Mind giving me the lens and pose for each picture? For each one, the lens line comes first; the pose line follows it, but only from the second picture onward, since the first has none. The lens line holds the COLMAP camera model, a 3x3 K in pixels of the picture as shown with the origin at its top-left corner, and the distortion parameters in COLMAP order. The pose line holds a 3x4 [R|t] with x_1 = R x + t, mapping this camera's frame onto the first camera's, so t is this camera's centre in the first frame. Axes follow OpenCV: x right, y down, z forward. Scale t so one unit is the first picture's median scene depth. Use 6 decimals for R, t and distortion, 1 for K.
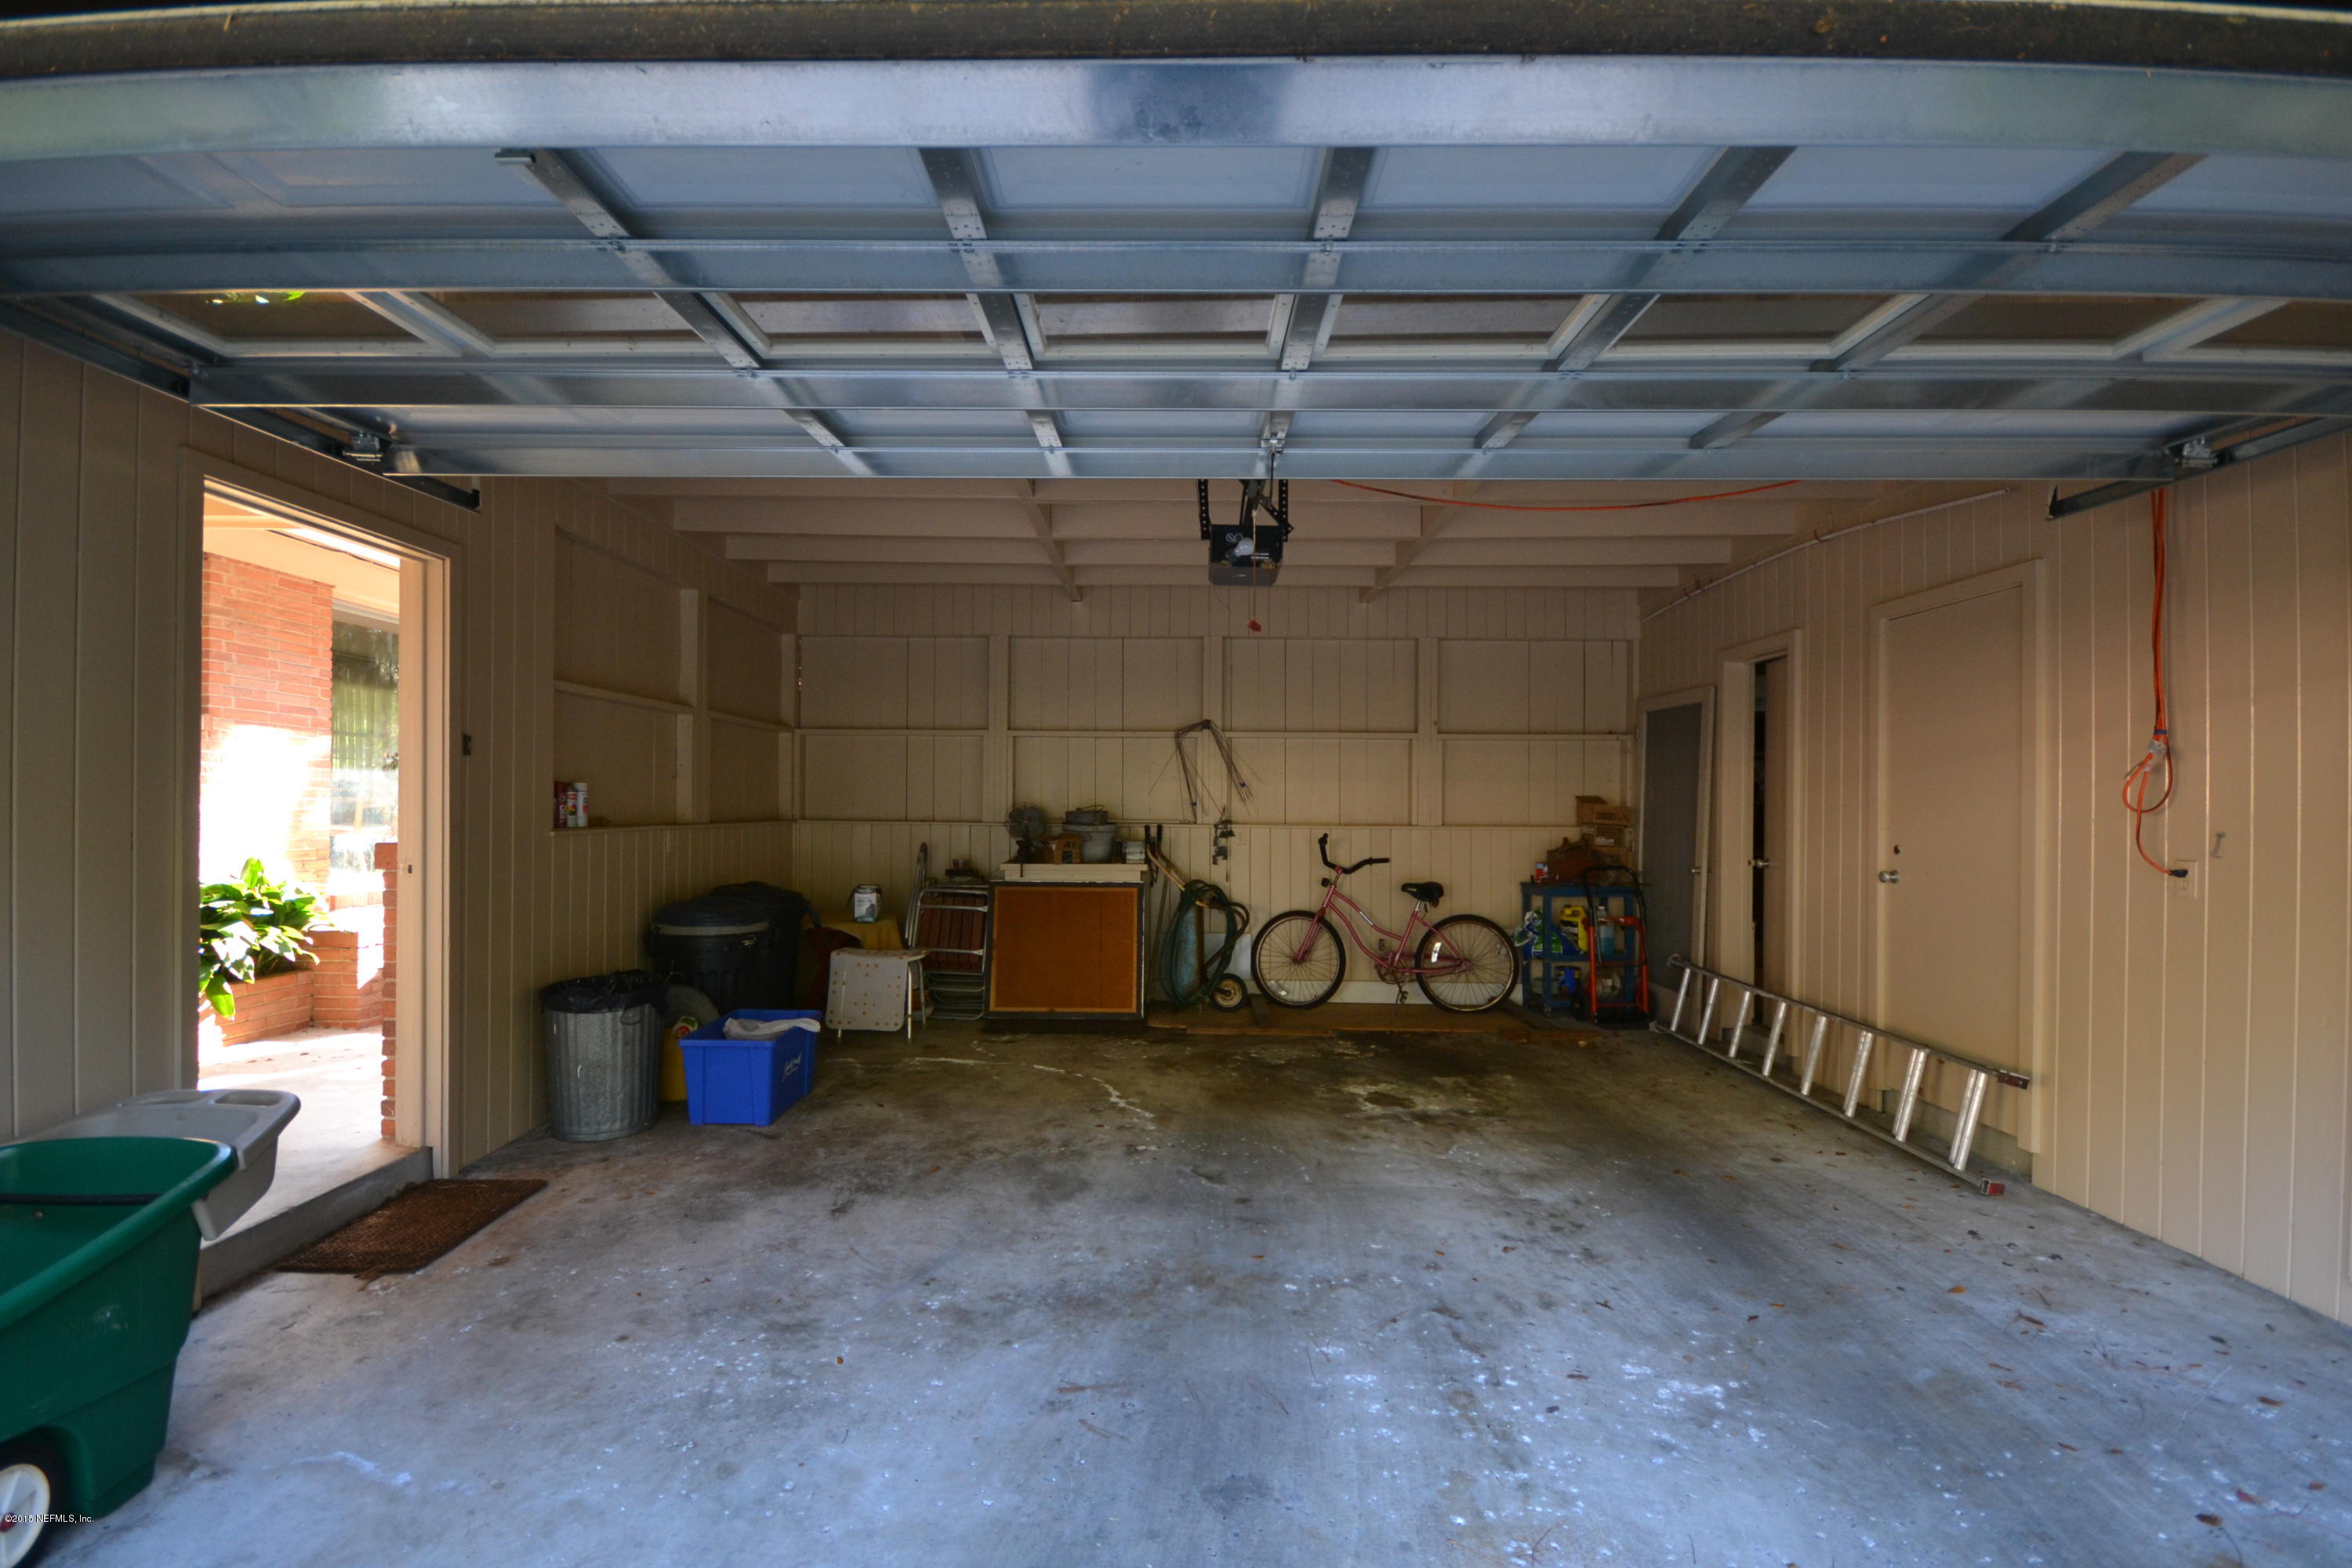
lens RADIAL K [[1048.9, 0, 1166.6], [0, 1048.9, 788.5], [0, 0, 1]] dist [0.003411, 0.000293]
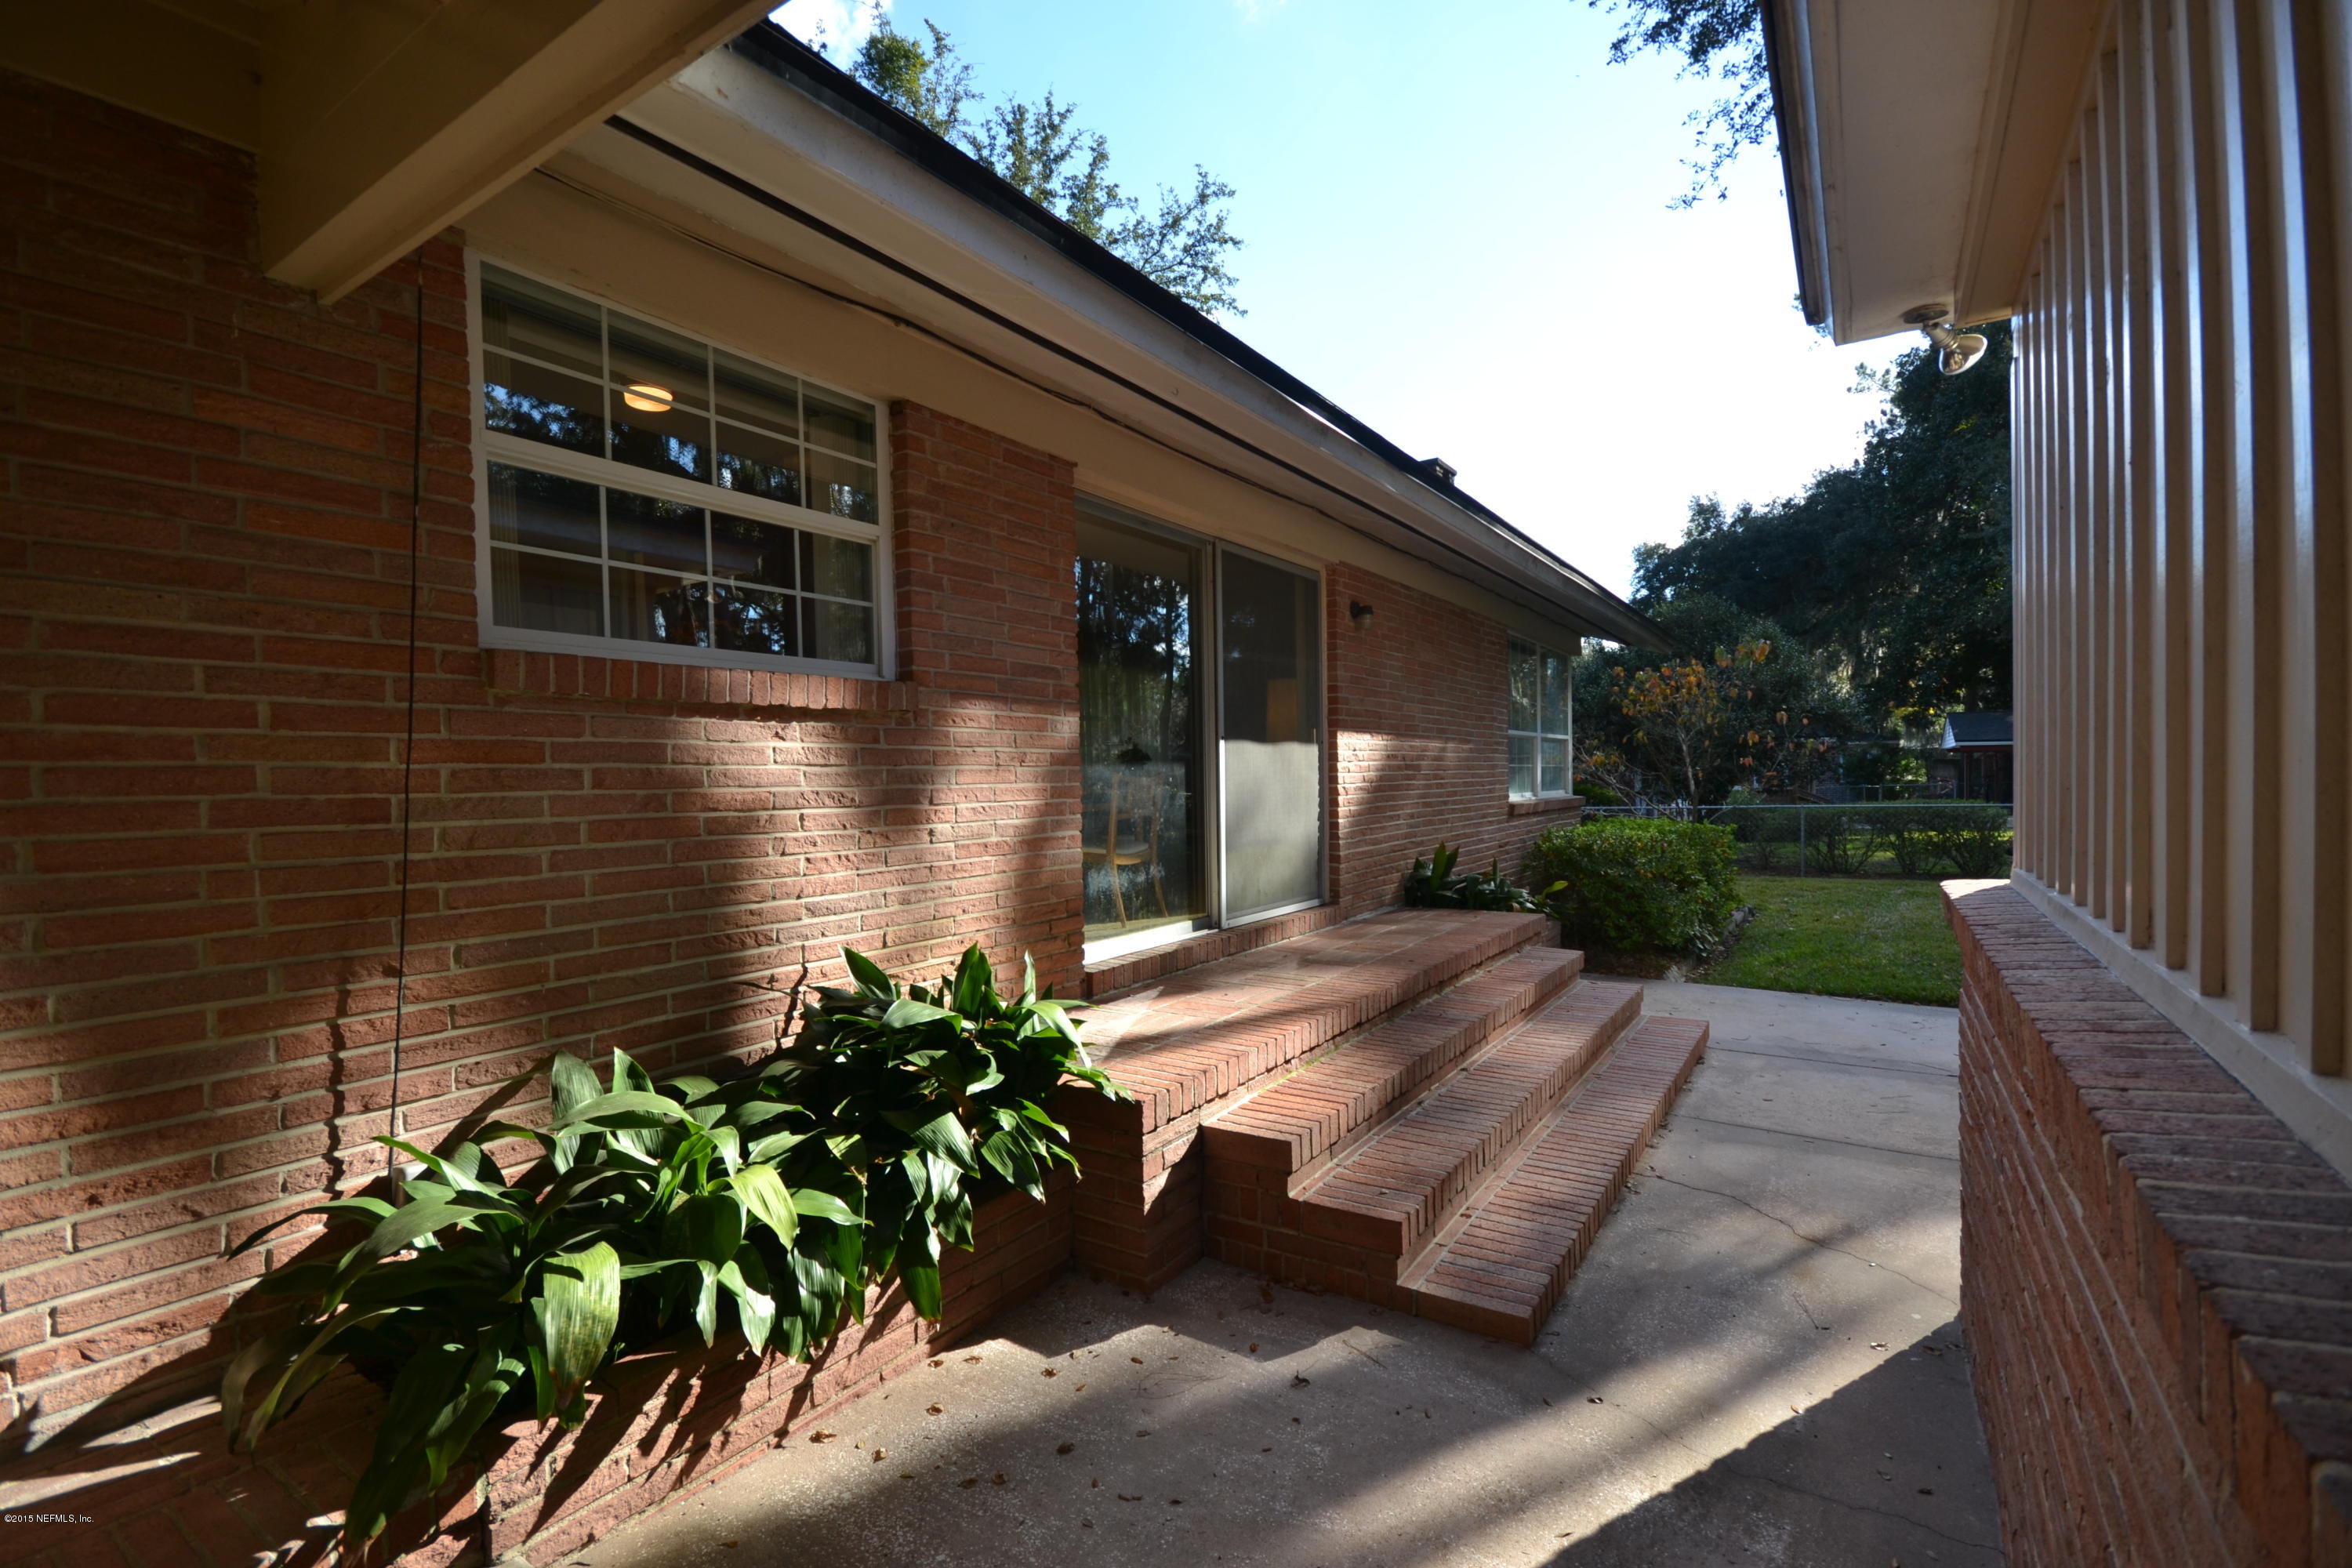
lens RADIAL K [[1048.9, 0, 1176.9], [0, 1048.9, 785.6], [0, 0, 1]] dist [0.003411, 0.000293]
pose [[0.842077, -0.019027, -0.539021, -0.460078], [0.033047, 0.999320, 0.016352, -0.018377], [0.538344, -0.031582, 0.842133, 0.565878]]
